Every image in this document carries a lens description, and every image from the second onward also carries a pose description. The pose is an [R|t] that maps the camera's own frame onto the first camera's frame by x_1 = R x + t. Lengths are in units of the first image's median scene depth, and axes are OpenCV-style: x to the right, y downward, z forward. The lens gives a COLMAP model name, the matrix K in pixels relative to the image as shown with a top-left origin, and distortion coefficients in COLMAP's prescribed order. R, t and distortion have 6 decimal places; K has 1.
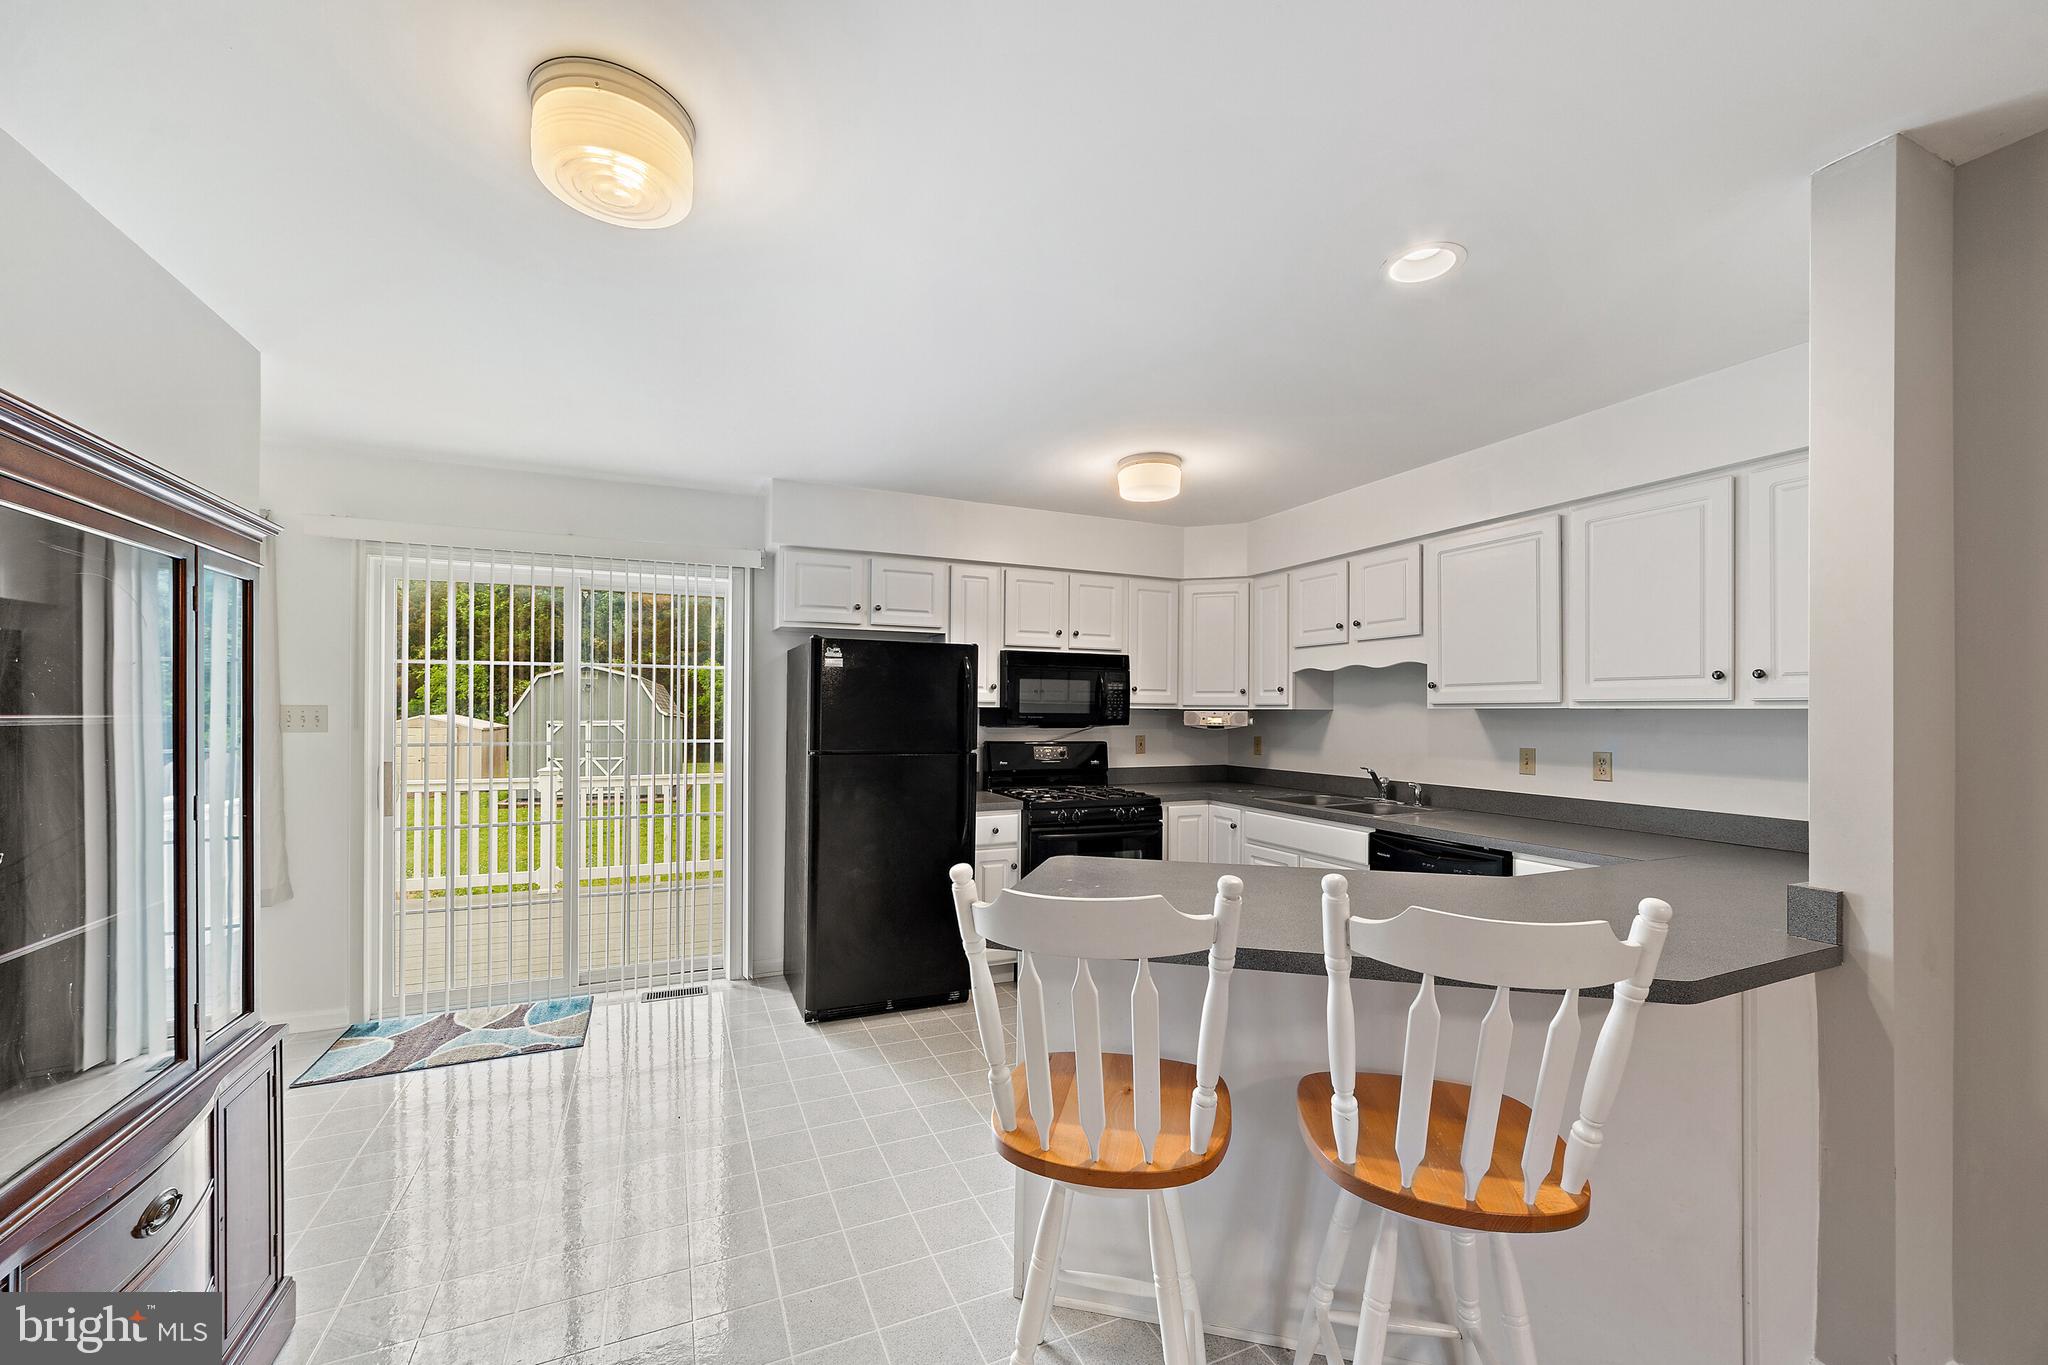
lens RADIAL K [[837.1, 0, 1042.5], [0, 837.1, 707.4], [0, 0, 1]] dist [-0.000231, -0.000043]
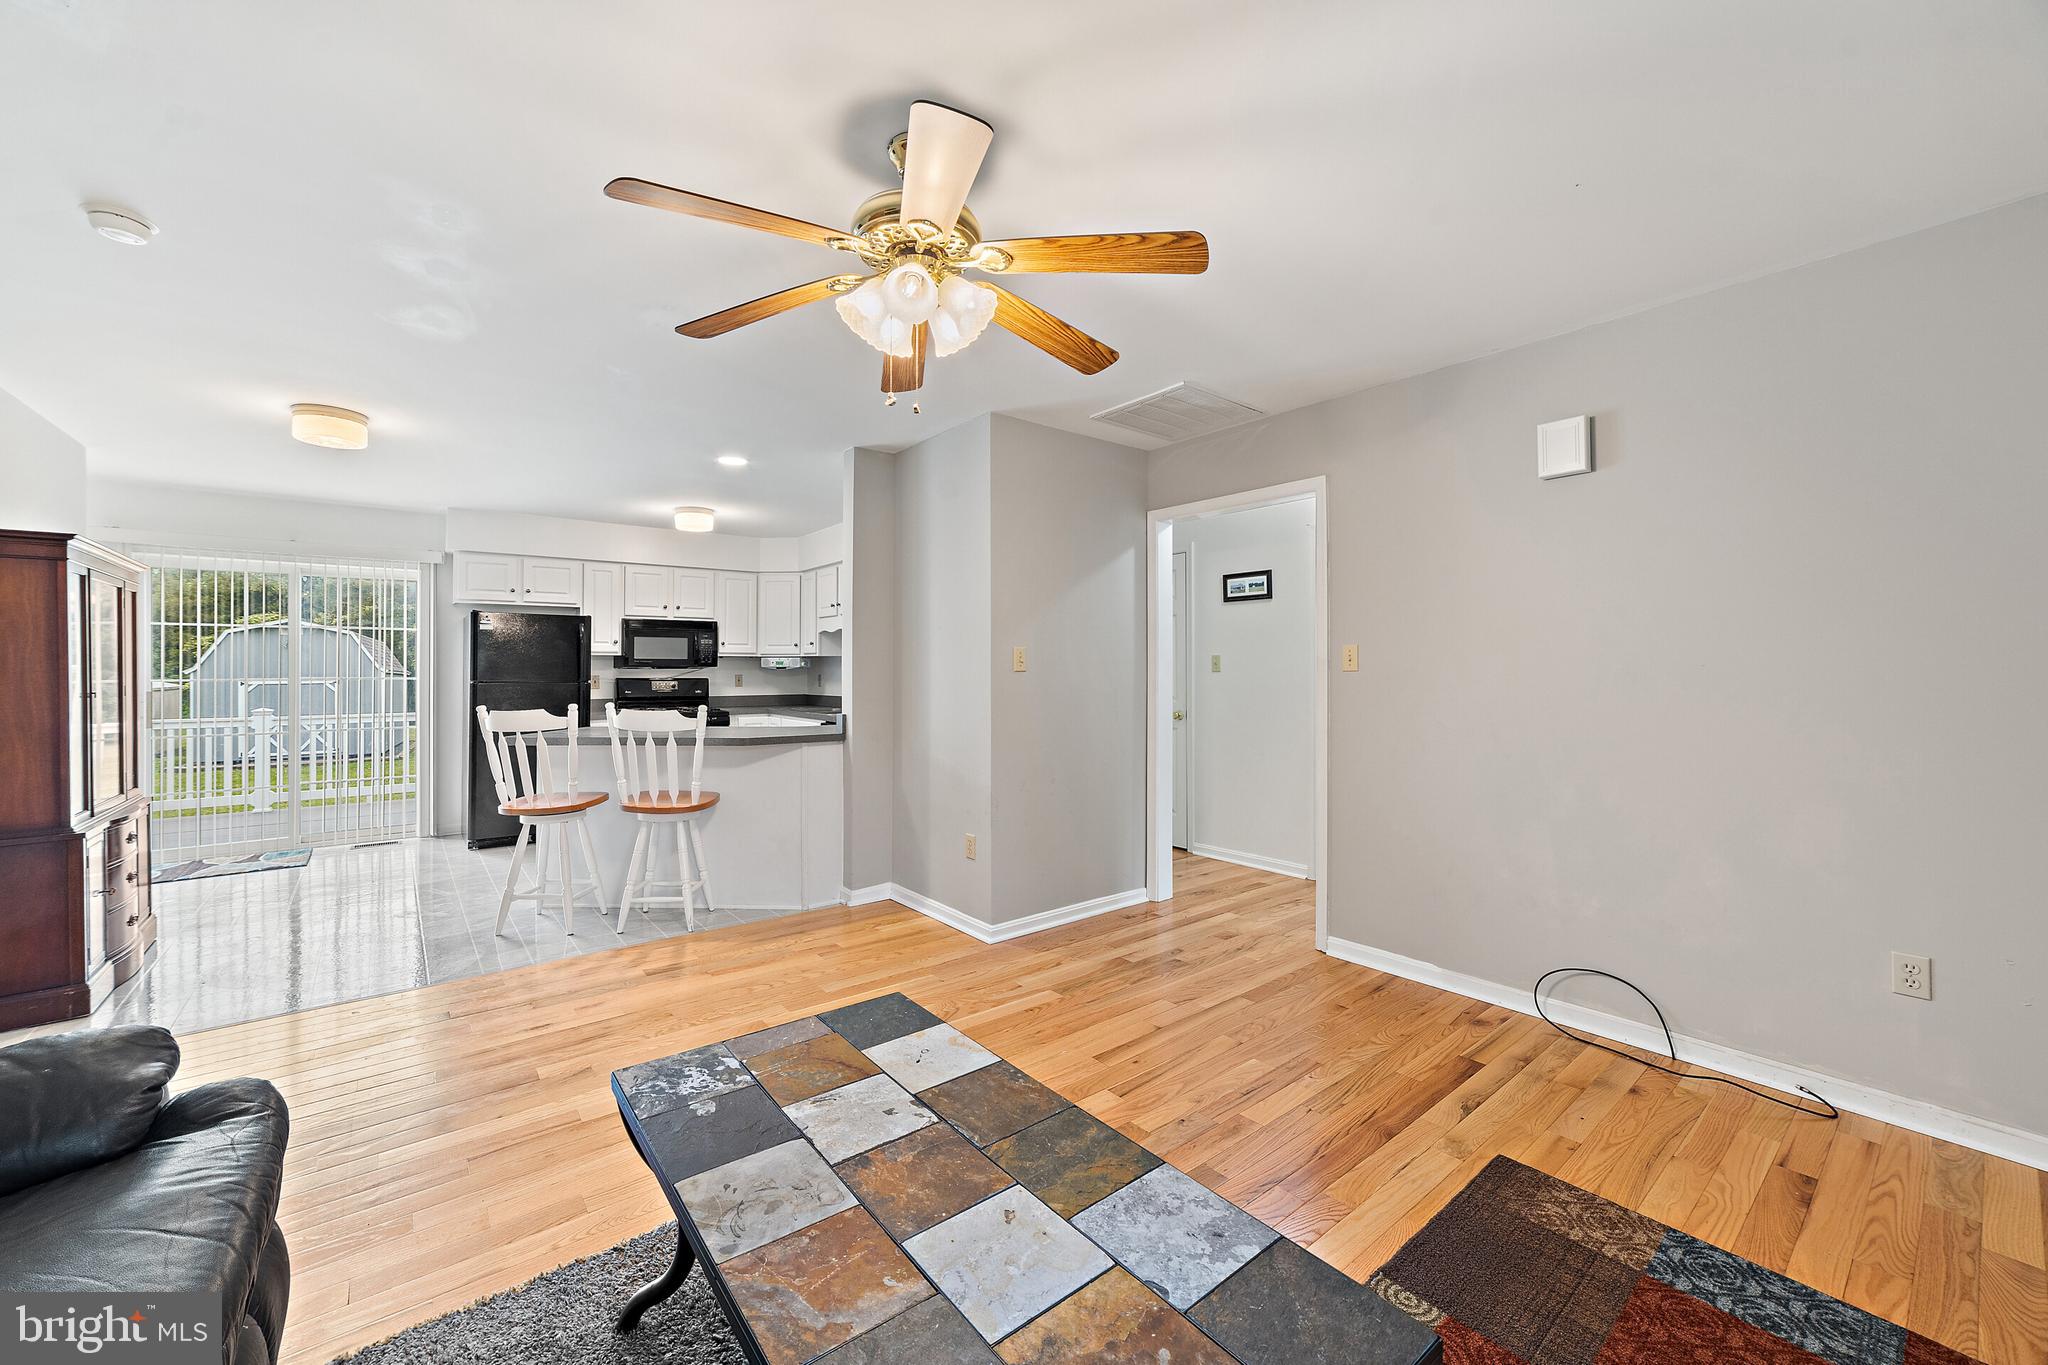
lens RADIAL K [[801.1, 0, 1021.8], [0, 801.1, 664.2], [0, 0, 1]] dist [-0.001601, 0.000030]
pose [[0.968111, -0.007651, 0.250405, 0.308462], [0.009080, 0.999948, -0.004550, 0.031683], [-0.250358, 0.006678, 0.968130, -0.649429]]
